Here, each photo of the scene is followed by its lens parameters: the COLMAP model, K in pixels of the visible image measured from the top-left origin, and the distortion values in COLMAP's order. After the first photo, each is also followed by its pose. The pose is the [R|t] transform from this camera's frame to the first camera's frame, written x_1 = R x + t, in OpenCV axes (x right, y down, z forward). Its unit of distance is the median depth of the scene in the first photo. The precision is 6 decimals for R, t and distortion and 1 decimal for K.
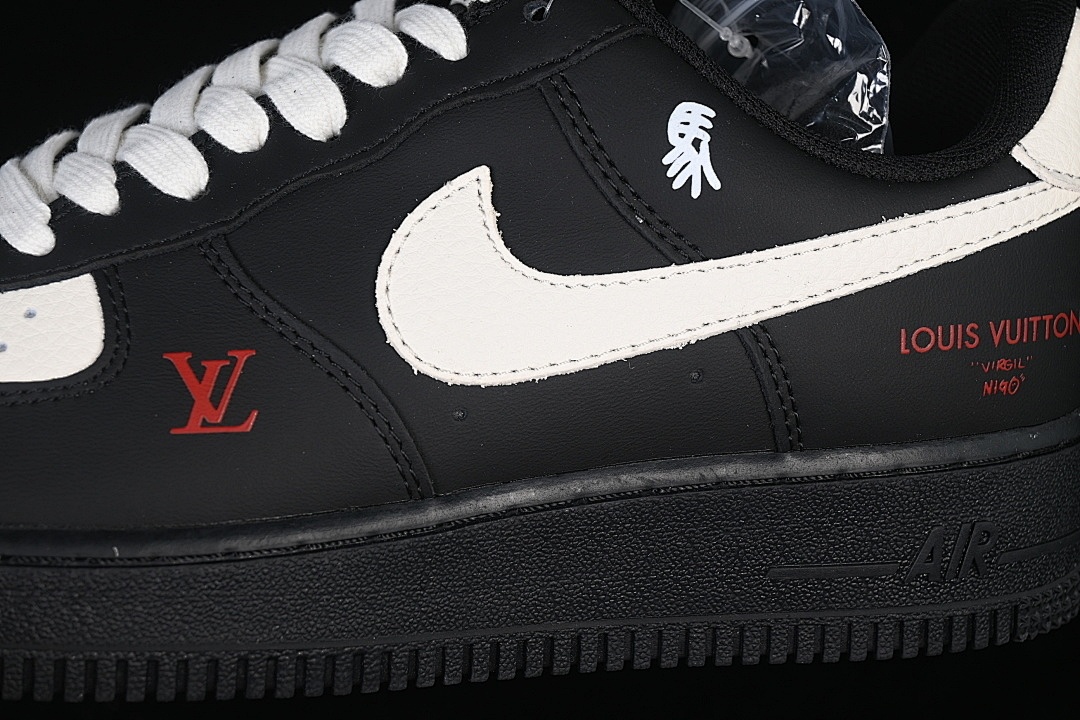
lens RADIAL K [[2328.9, 0, 494.6], [0, 2328.9, 359.8], [0, 0, 1]] dist [0.044281, -0.275524]
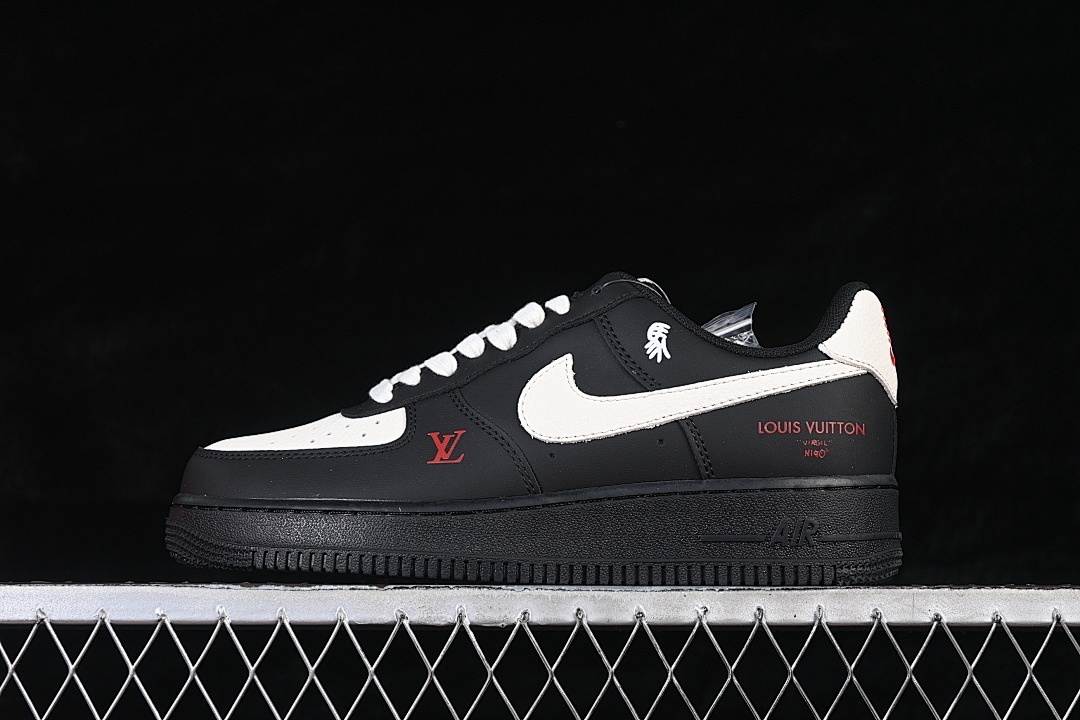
lens RADIAL K [[2328.9, 0, 494.6], [0, 2328.9, 359.8], [0, 0, 1]] dist [0.044281, -0.275524]
pose [[0.955303, -0.046049, -0.292021, 0.589968], [-0.045890, 0.952722, -0.300359, 0.609218], [0.292046, 0.300335, 0.908024, -1.084464]]
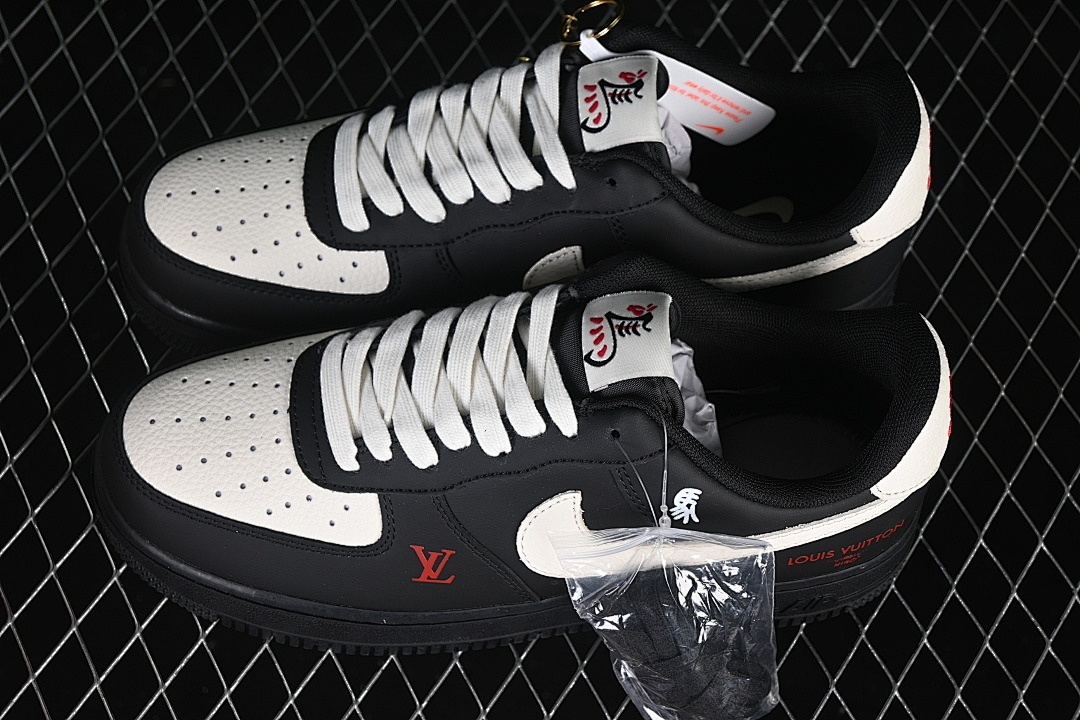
lens RADIAL K [[2328.9, 0, 494.6], [0, 2328.9, 359.8], [0, 0, 1]] dist [0.044281, -0.275524]
pose [[0.985359, 0.153741, -0.073701, 0.052304], [-0.050926, 0.677947, 0.733344, -1.560672], [0.162711, -0.718854, 0.675851, -0.226823]]
